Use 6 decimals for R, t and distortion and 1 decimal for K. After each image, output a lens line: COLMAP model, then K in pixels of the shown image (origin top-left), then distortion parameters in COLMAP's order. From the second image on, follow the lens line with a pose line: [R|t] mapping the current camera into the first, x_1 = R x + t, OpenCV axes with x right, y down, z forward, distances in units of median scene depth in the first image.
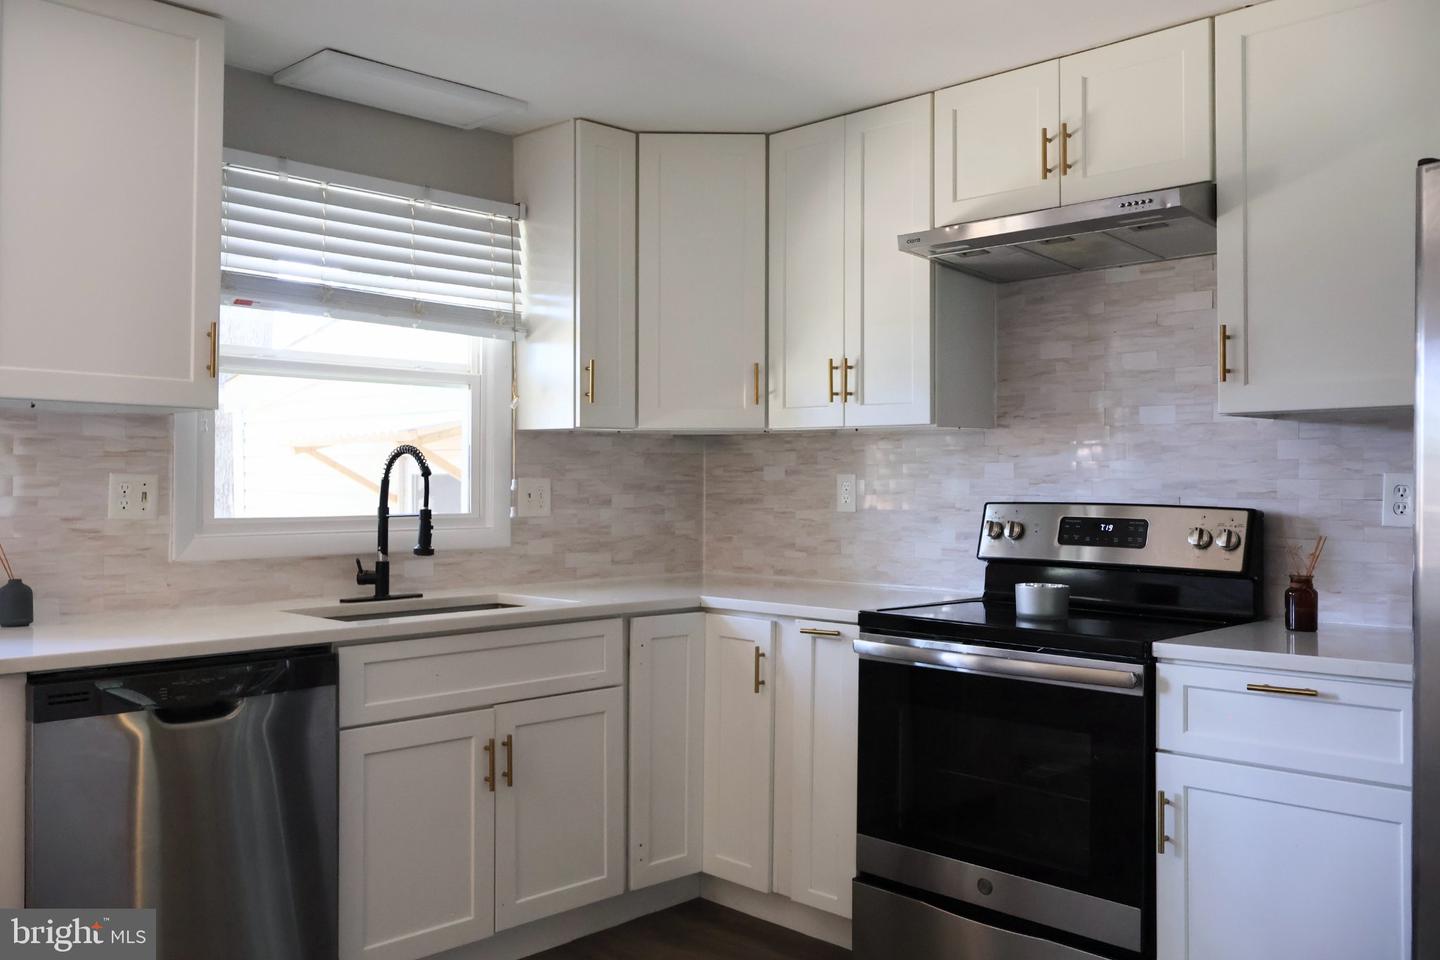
lens RADIAL K [[1196.4, 0, 716.9], [0, 1196.4, 482.8], [0, 0, 1]] dist [-0.011036, -0.007048]
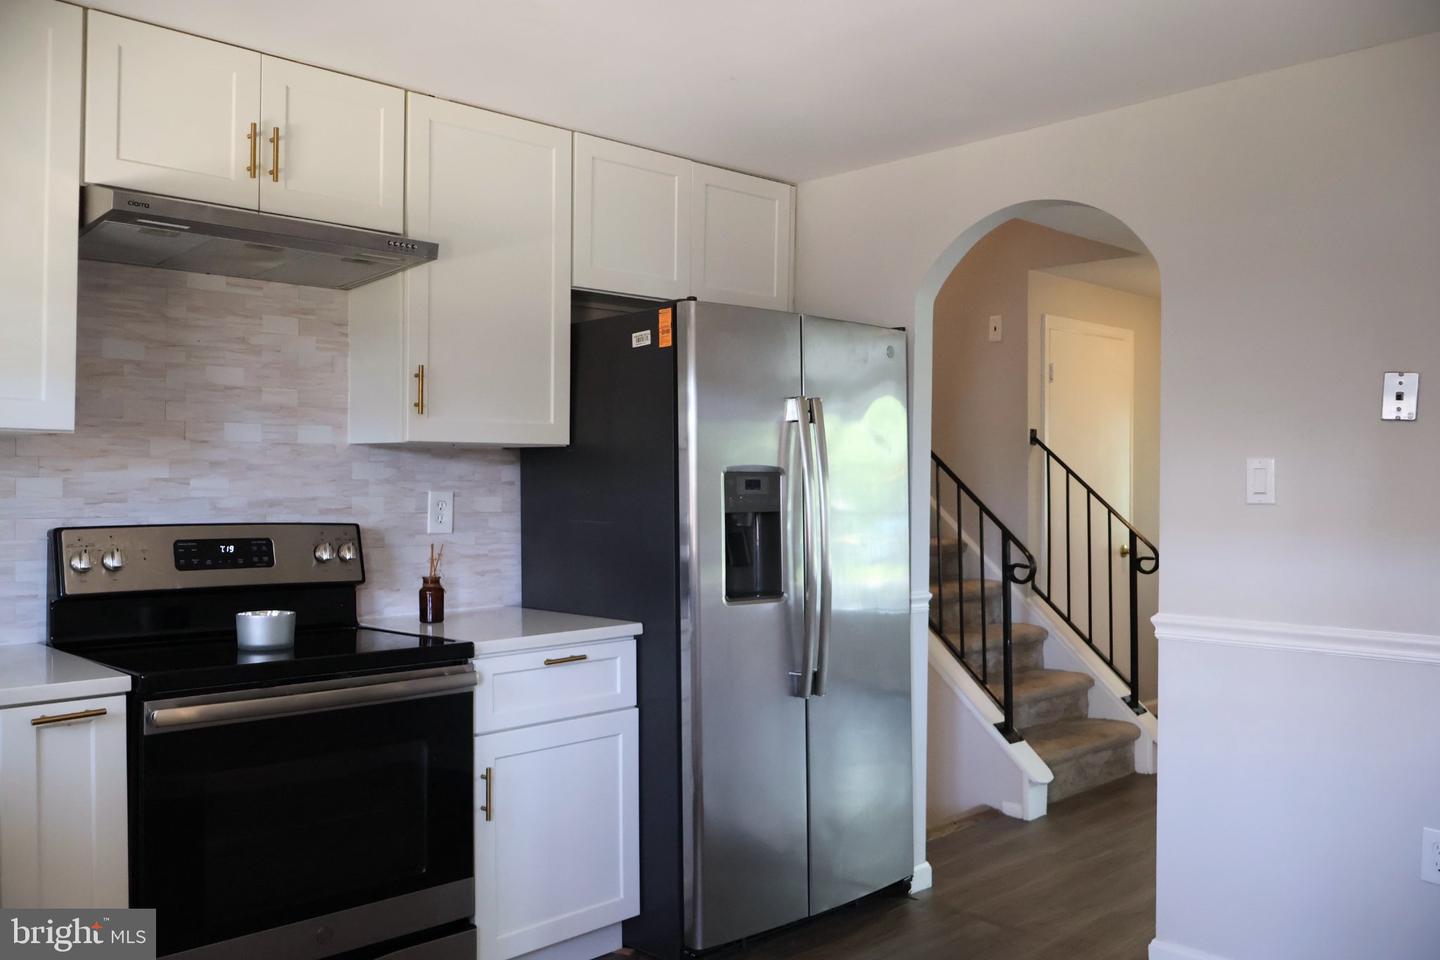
lens RADIAL K [[1196.4, 0, 714.0], [0, 1196.4, 480.4], [0, 0, 1]] dist [-0.011036, -0.007048]
pose [[0.018029, 0.001951, 0.999836, -0.566213], [-0.000796, 0.999998, -0.001937, -0.014256], [-0.999837, -0.000761, 0.018031, 0.545966]]
